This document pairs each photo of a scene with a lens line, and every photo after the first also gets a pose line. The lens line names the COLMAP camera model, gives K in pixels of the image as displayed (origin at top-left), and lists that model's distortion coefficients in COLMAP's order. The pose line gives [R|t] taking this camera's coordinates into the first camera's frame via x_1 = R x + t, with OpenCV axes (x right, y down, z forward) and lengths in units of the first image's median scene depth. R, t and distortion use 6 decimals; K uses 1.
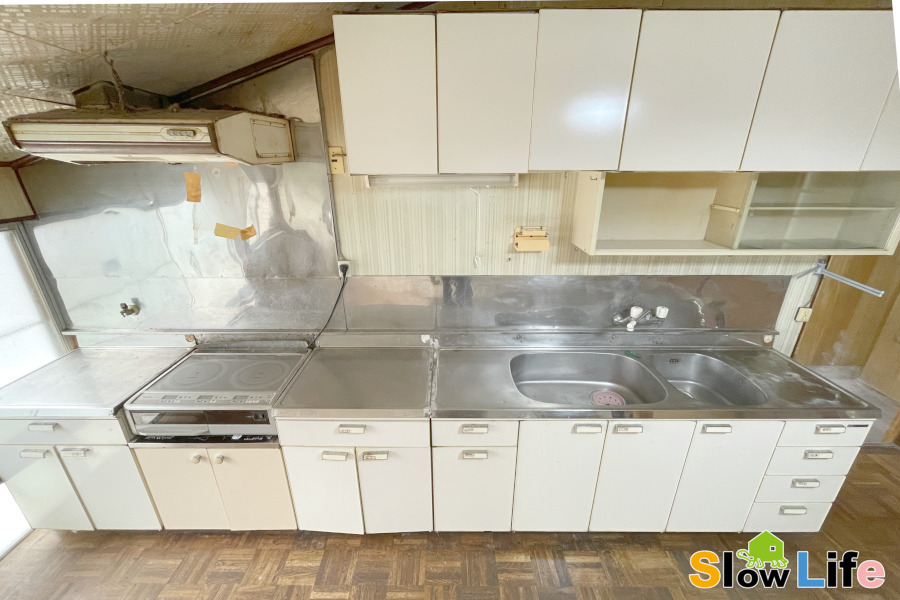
lens RADIAL K [[352.5, 0, 449.6], [0, 352.5, 288.5], [0, 0, 1]] dist [-0.003413, -0.000579]
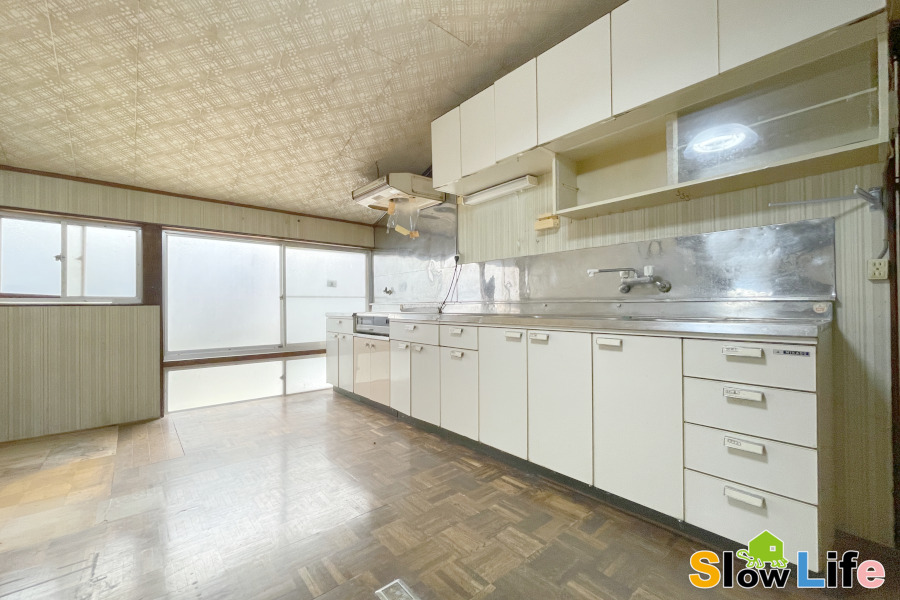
lens RADIAL K [[371.5, 0, 466.6], [0, 371.5, 298.5], [0, 0, 1]] dist [-0.001062, -0.000138]
pose [[0.668848, 0.003074, -0.743393, 1.176402], [-0.258857, 0.938373, -0.229019, 0.580860], [0.696876, 0.345611, 0.628424, 0.015672]]
